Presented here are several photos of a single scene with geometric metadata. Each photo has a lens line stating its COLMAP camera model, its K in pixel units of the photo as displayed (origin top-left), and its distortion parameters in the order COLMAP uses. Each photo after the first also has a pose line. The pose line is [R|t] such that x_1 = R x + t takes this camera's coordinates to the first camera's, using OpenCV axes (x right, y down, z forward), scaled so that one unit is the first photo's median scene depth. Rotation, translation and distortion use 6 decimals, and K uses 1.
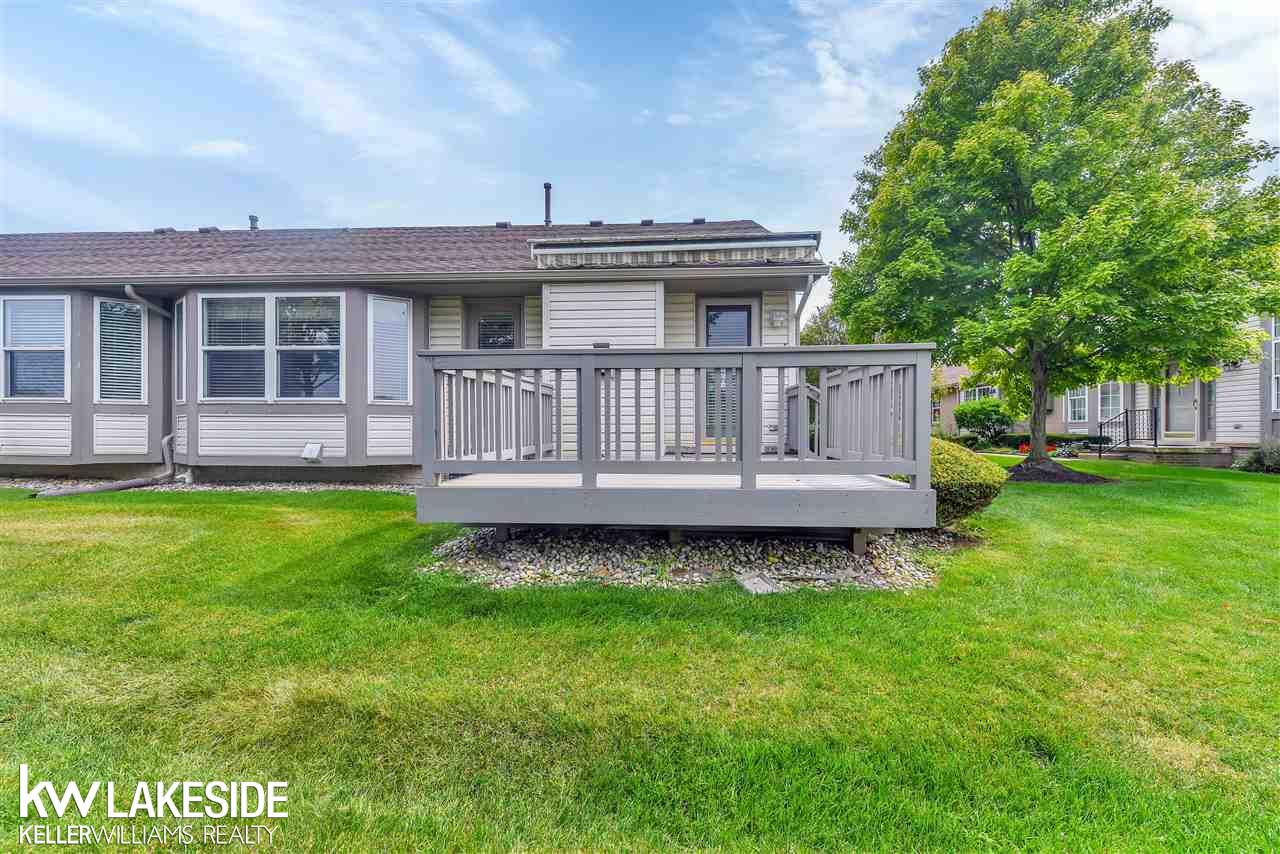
lens RADIAL K [[493.5, 0, 641.7], [0, 493.5, 427.0], [0, 0, 1]] dist [0.013883, 0.000508]
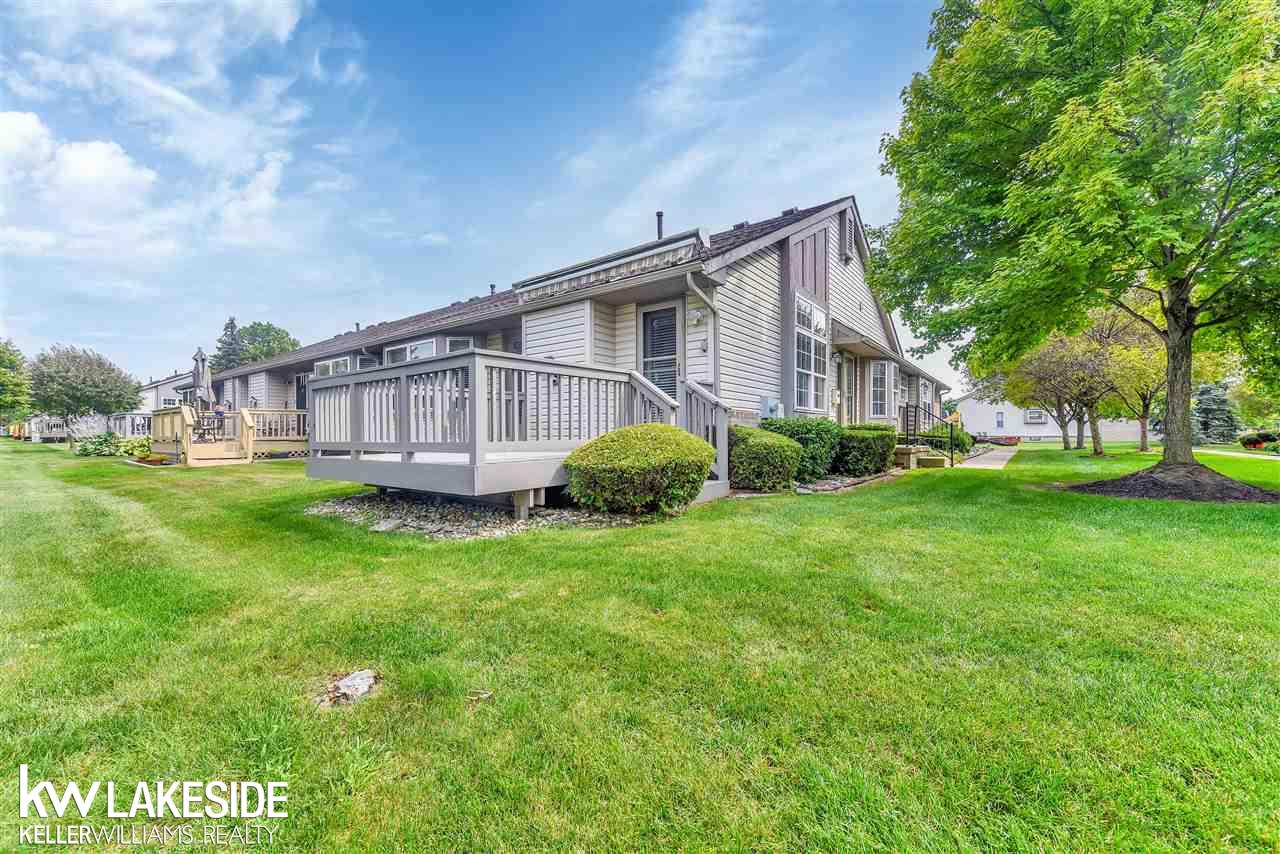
lens RADIAL K [[493.5, 0, 638.5], [0, 493.5, 427.4], [0, 0, 1]] dist [0.013883, 0.000508]
pose [[0.796714, 0.003723, -0.604345, 0.830344], [-0.003892, 0.999992, 0.001028, 0.005473], [0.604344, 0.001533, 0.796722, 0.138635]]
